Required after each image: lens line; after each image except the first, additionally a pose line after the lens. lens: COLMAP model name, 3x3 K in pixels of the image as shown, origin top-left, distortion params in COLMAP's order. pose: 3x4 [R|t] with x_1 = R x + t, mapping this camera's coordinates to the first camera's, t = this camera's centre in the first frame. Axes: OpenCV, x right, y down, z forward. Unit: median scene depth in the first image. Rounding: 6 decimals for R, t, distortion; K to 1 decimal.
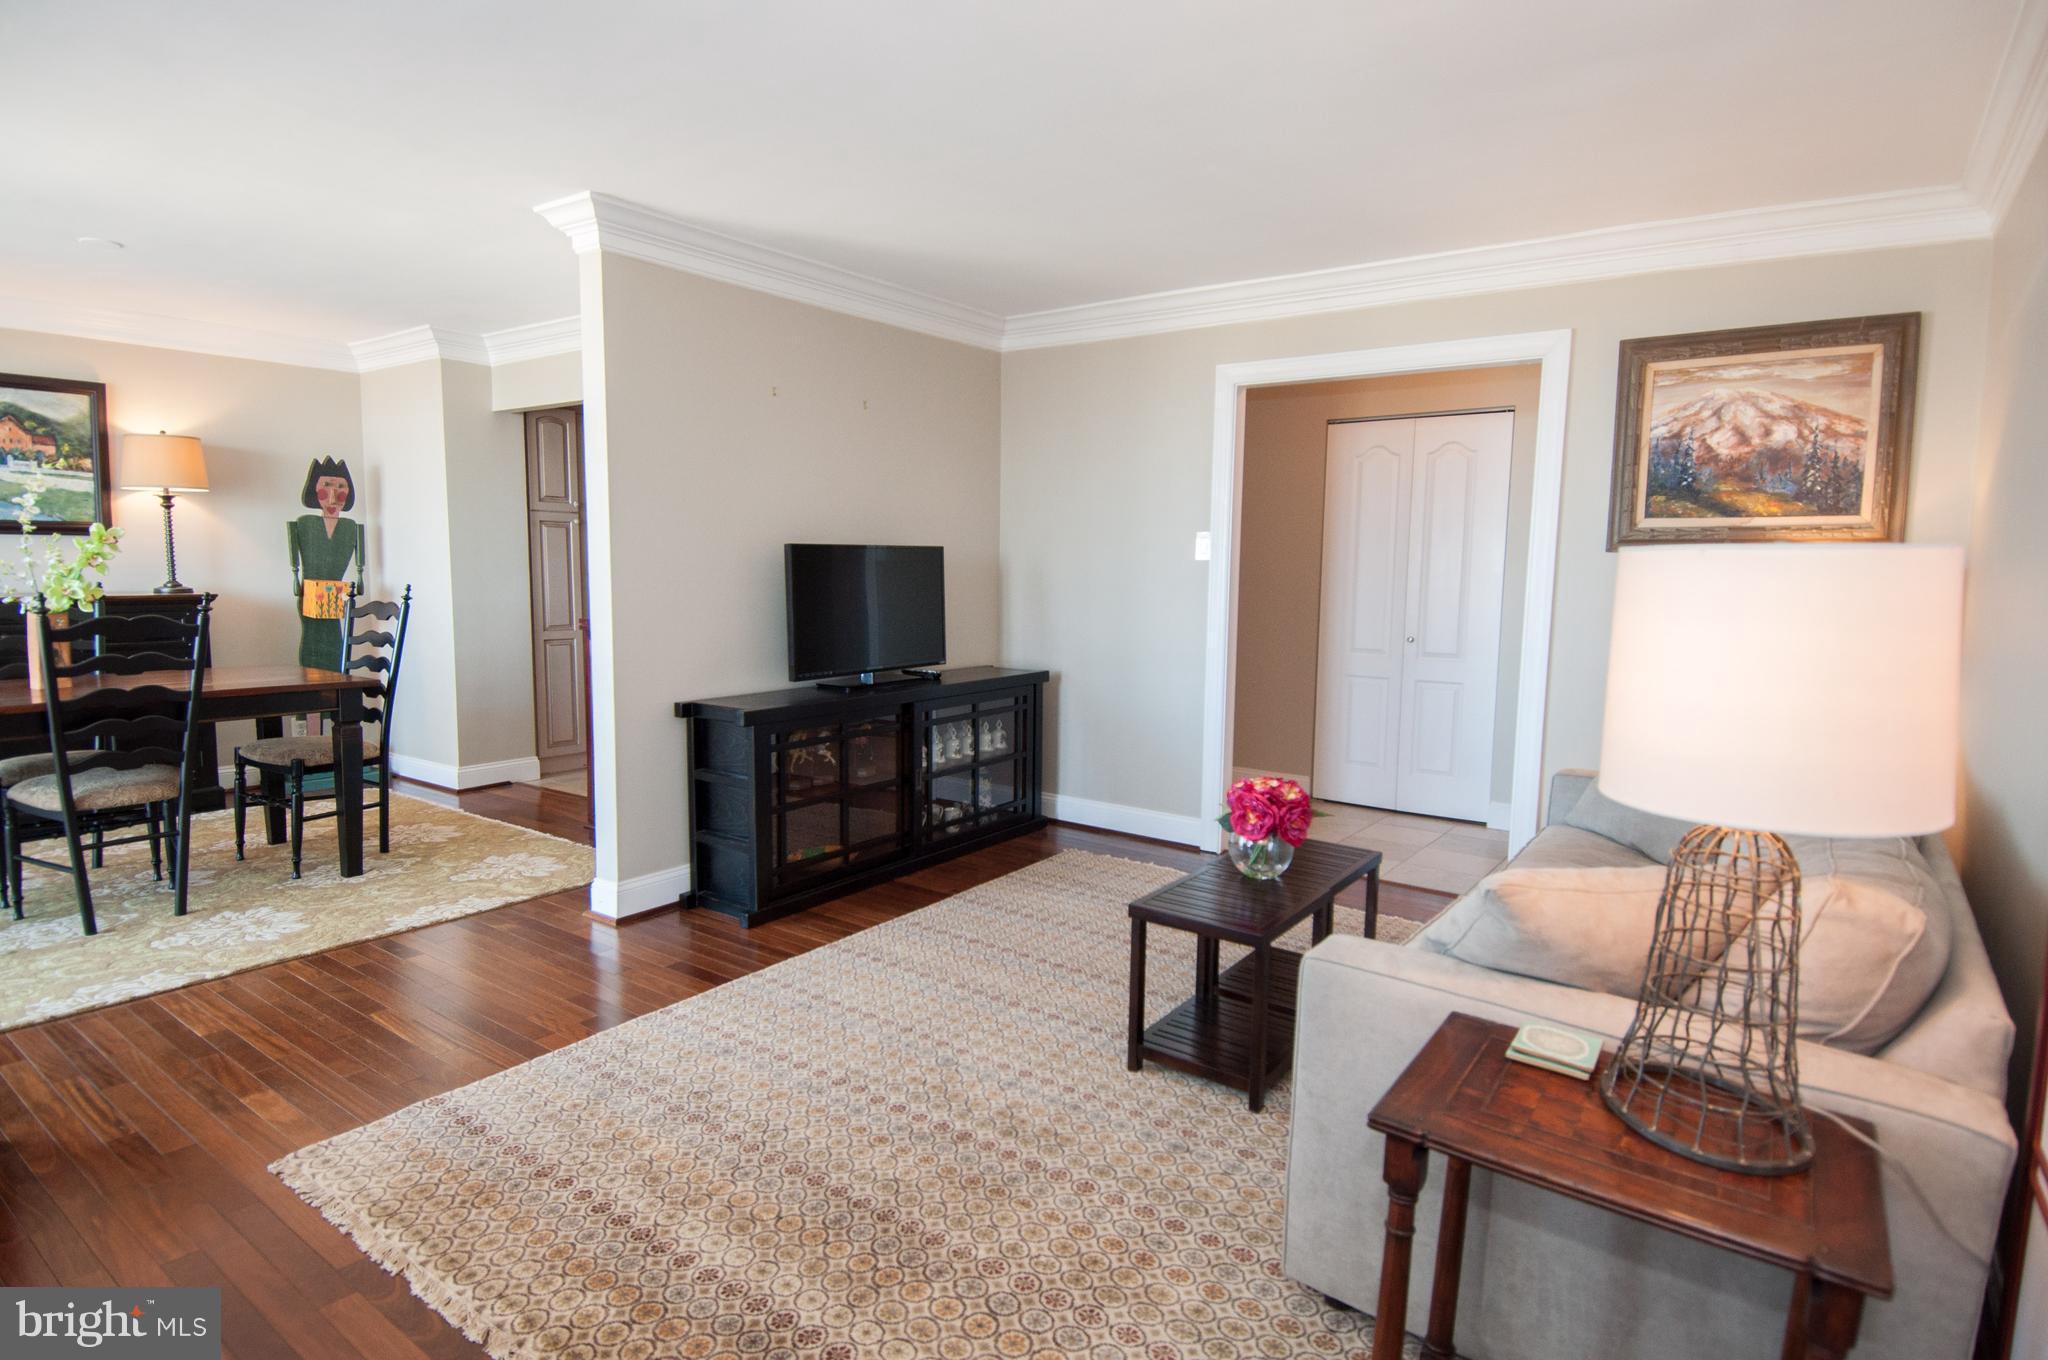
lens RADIAL K [[1070.0, 0, 1028.4], [0, 1070.0, 696.2], [0, 0, 1]] dist [-0.005270, -0.003793]
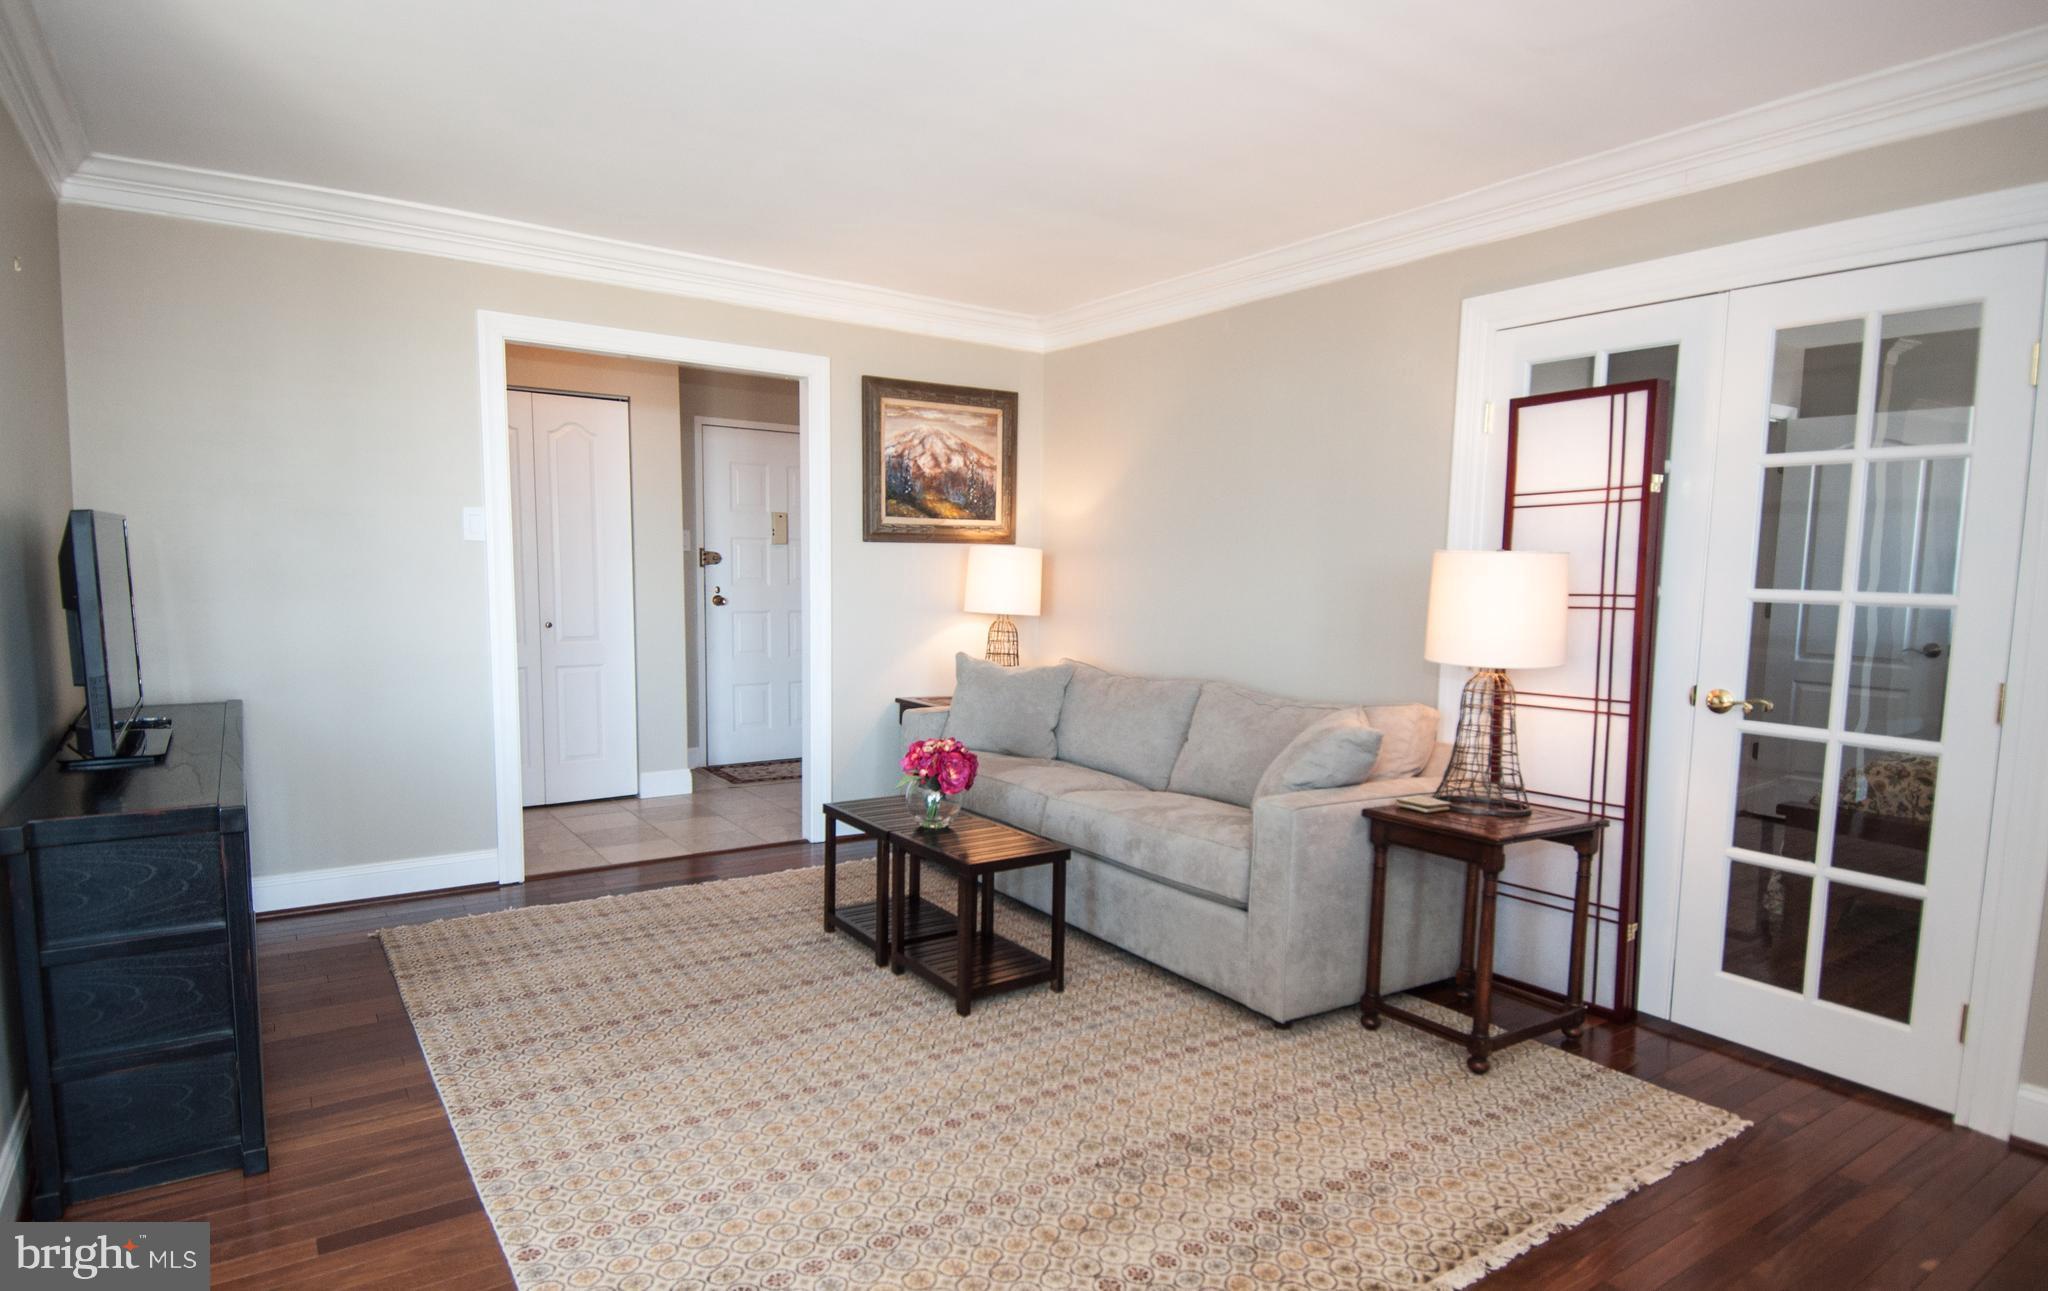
lens RADIAL K [[1121.2, 0, 1040.1], [0, 1121.2, 689.0], [0, 0, 1]] dist [0.035197, 0.000081]
pose [[0.333870, -0.115343, 0.935535, -0.688725], [0.103365, 0.990980, 0.085290, -0.056719], [-0.936934, 0.068226, 0.342781, 0.376519]]
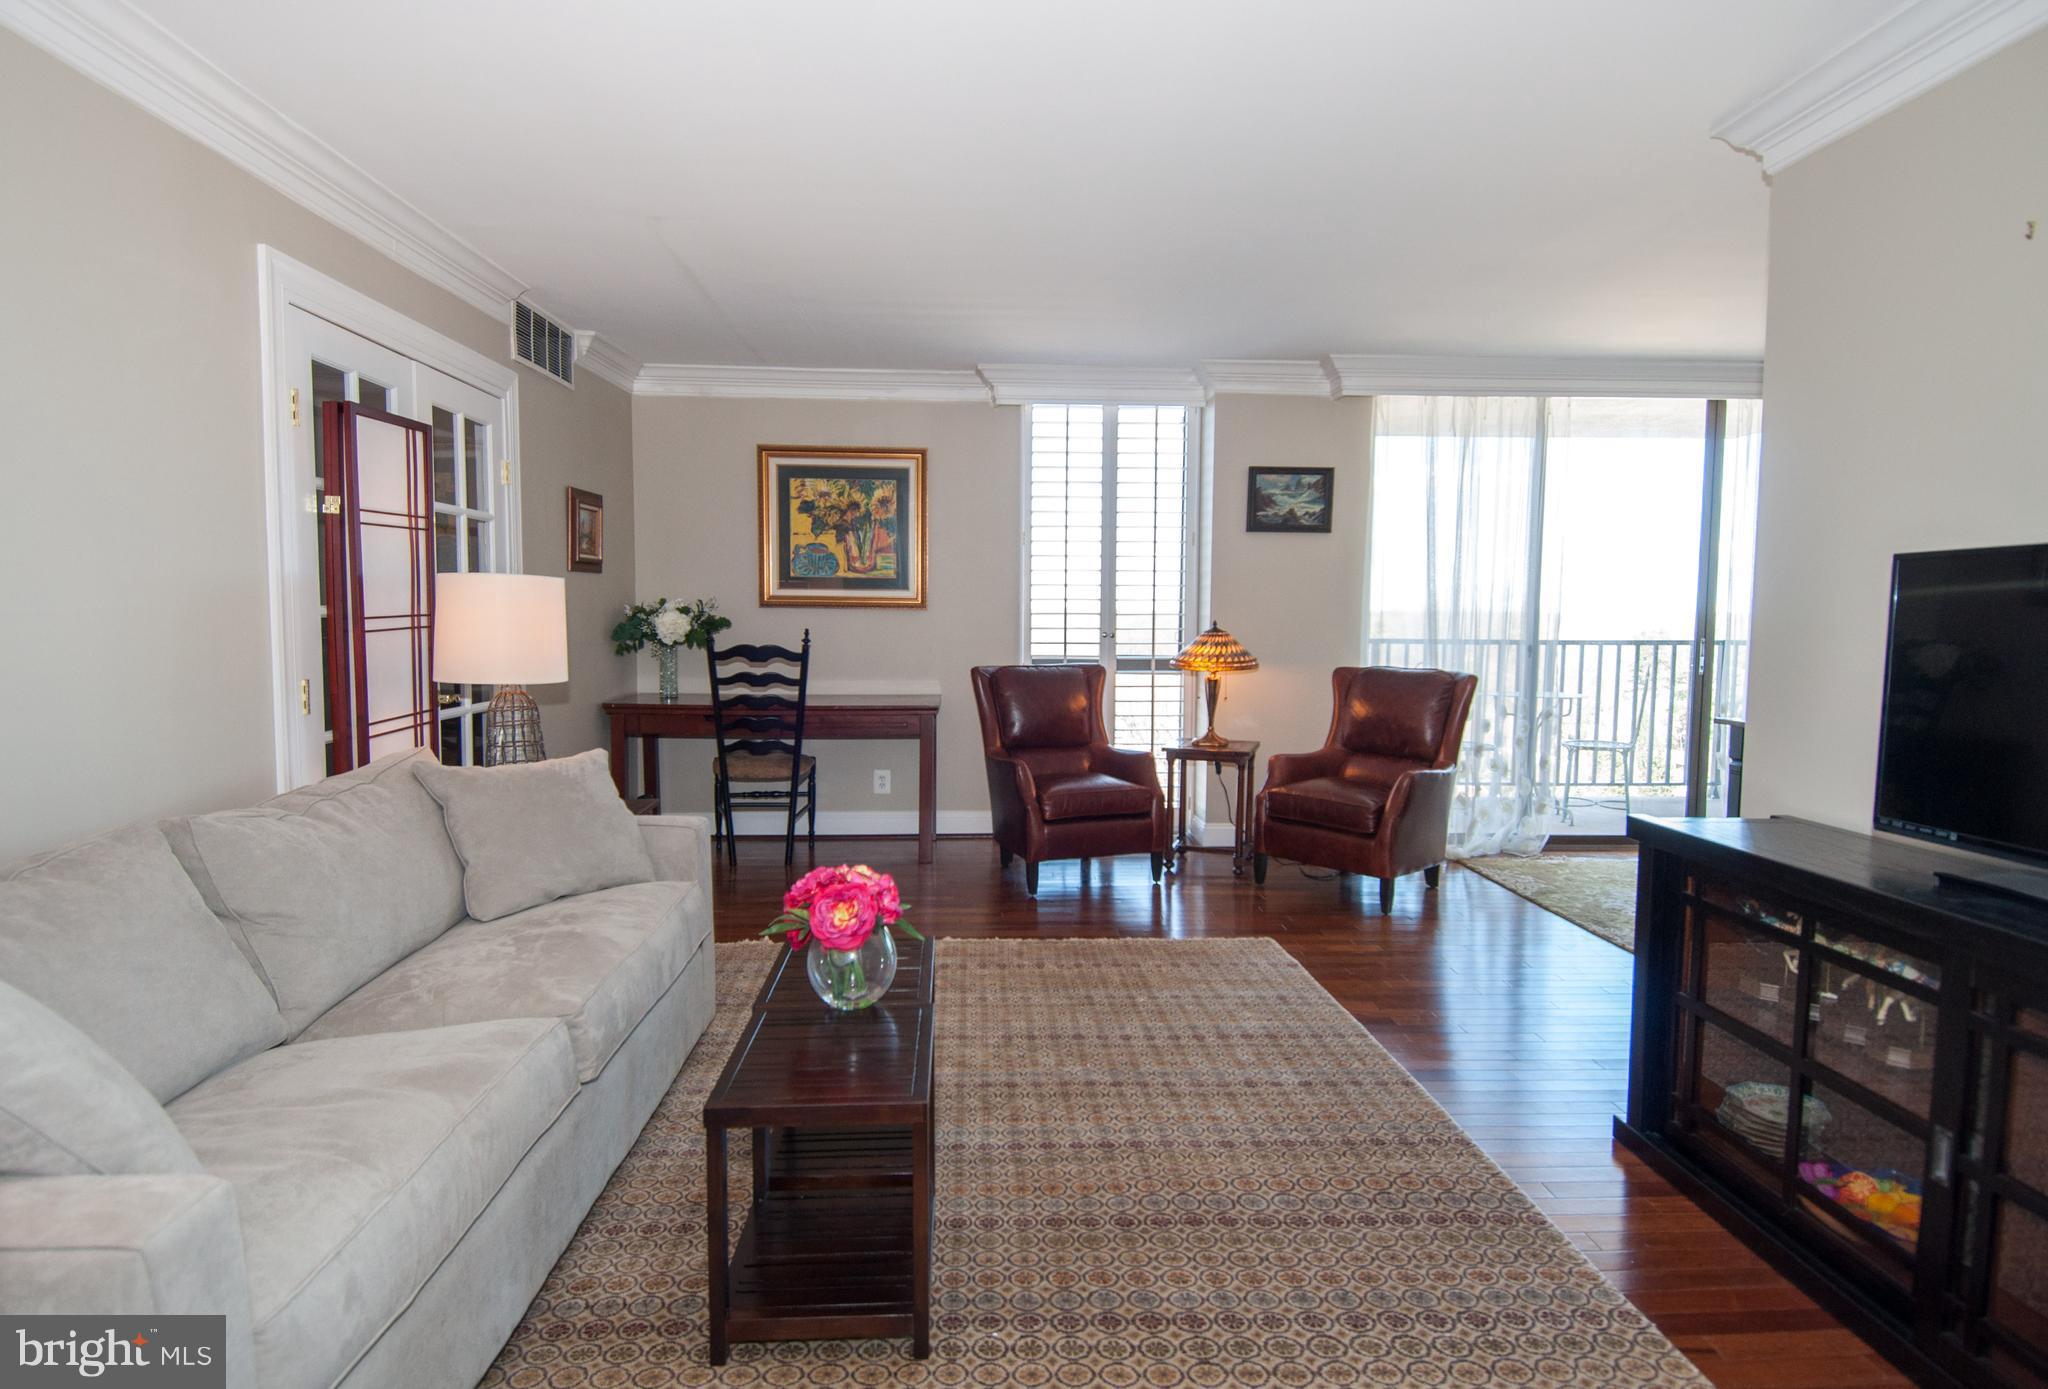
lens RADIAL K [[1133.0, 0, 1005.4], [0, 1133.0, 696.7], [0, 0, 1]] dist [0.009366, 0.000002]
pose [[-0.796055, 0.027434, -0.604602, 0.481935], [-0.088039, 0.983097, 0.160526, -0.137799], [0.598786, 0.181016, -0.780185, 1.311078]]
